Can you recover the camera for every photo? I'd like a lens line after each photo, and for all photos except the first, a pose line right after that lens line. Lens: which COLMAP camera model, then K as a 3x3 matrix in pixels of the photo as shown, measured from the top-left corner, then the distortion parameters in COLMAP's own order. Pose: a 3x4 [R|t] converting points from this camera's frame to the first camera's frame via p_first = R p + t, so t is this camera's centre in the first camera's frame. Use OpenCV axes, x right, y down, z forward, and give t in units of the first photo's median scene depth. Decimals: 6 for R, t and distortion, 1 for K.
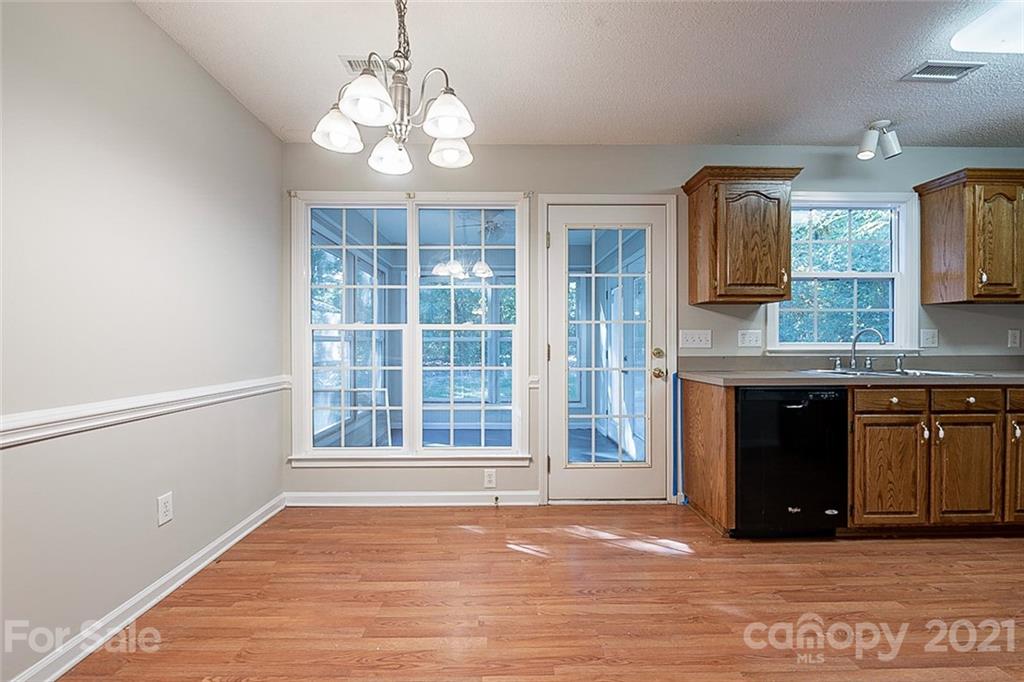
lens RADIAL K [[447.1, 0, 508.8], [0, 447.1, 344.7], [0, 0, 1]] dist [-0.008523, -0.001647]
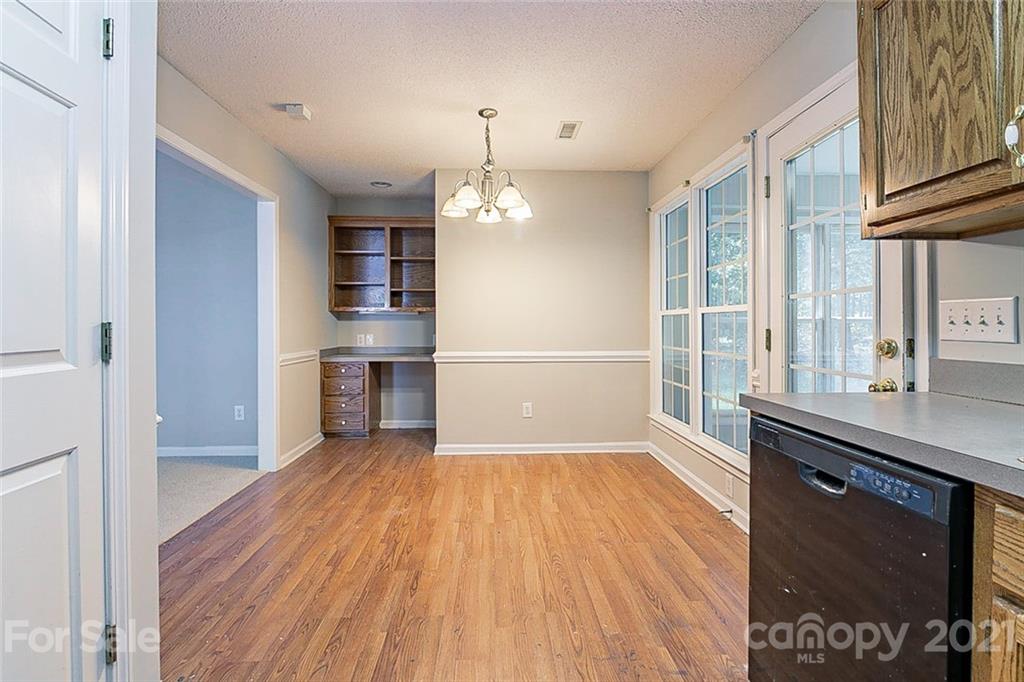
lens RADIAL K [[473.5, 0, 506.4], [0, 473.5, 324.1], [0, 0, 1]] dist [-0.003249, -0.000829]
pose [[0.019597, -0.000951, -0.999808, 0.948912], [0.001604, 0.999998, -0.000920, -0.010227], [0.999807, -0.001585, 0.019598, 0.615249]]
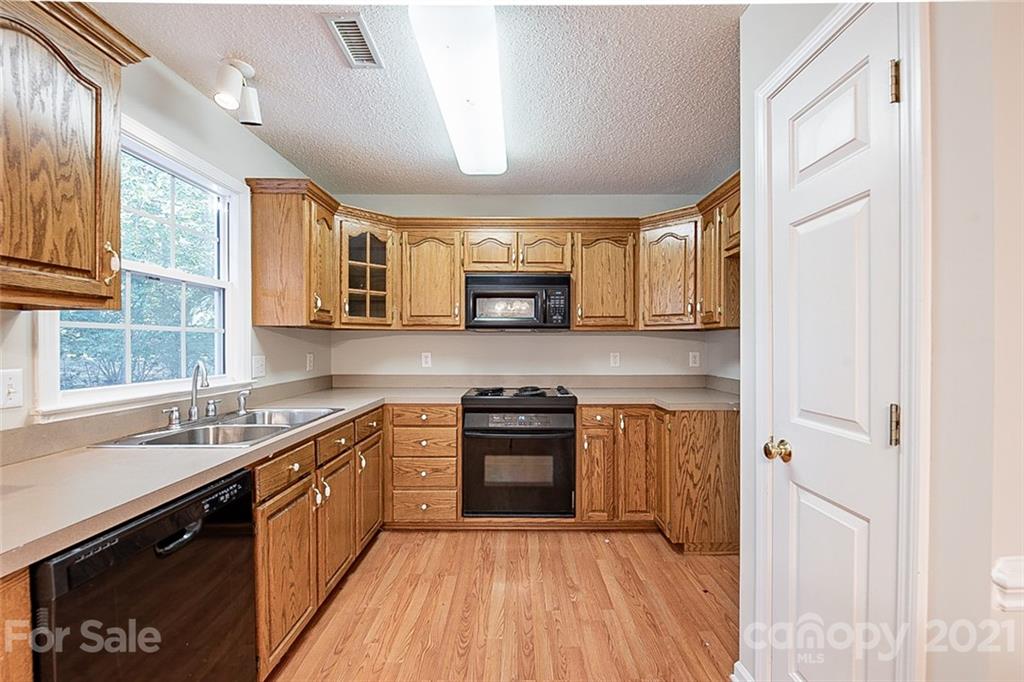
lens RADIAL K [[422.4, 0, 507.3], [0, 422.4, 347.6], [0, 0, 1]] dist [-0.003090, -0.000922]
pose [[0.028810, -0.008244, 0.999551, 0.183948], [0.004957, 0.999955, 0.008104, -0.060730], [-0.999573, 0.004722, 0.028849, 0.566082]]
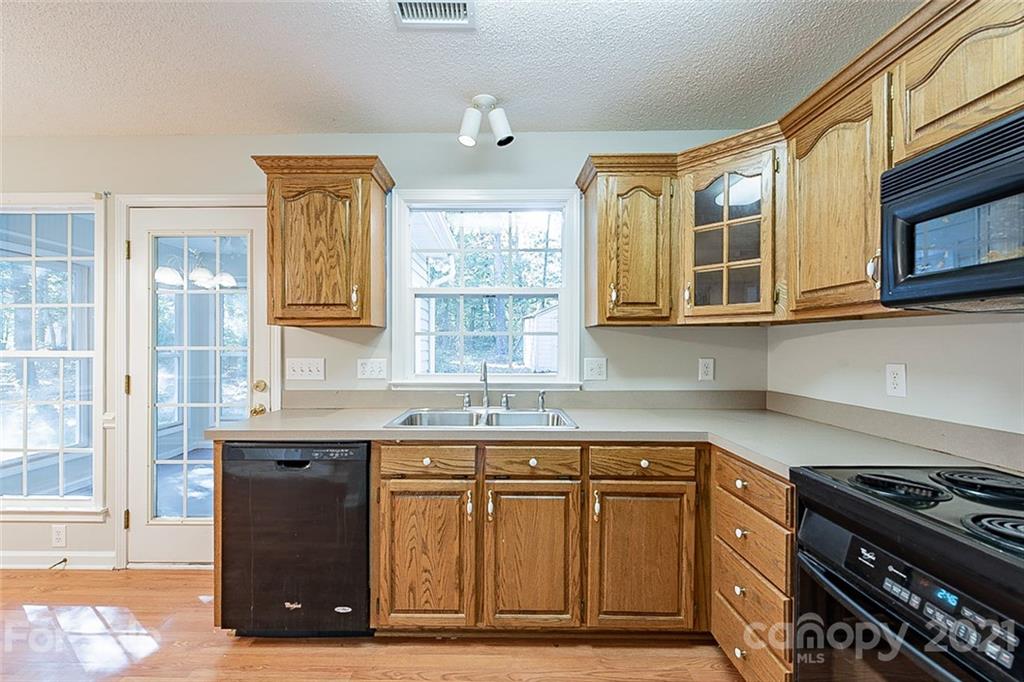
lens RADIAL K [[422.4, 0, 505.5], [0, 422.4, 344.5], [0, 0, 1]] dist [-0.003090, -0.000922]
pose [[0.999796, 0.001543, -0.020117, 0.894918], [-0.001691, 0.999972, -0.007358, -0.059283], [0.020106, 0.007390, 0.999771, 0.254656]]
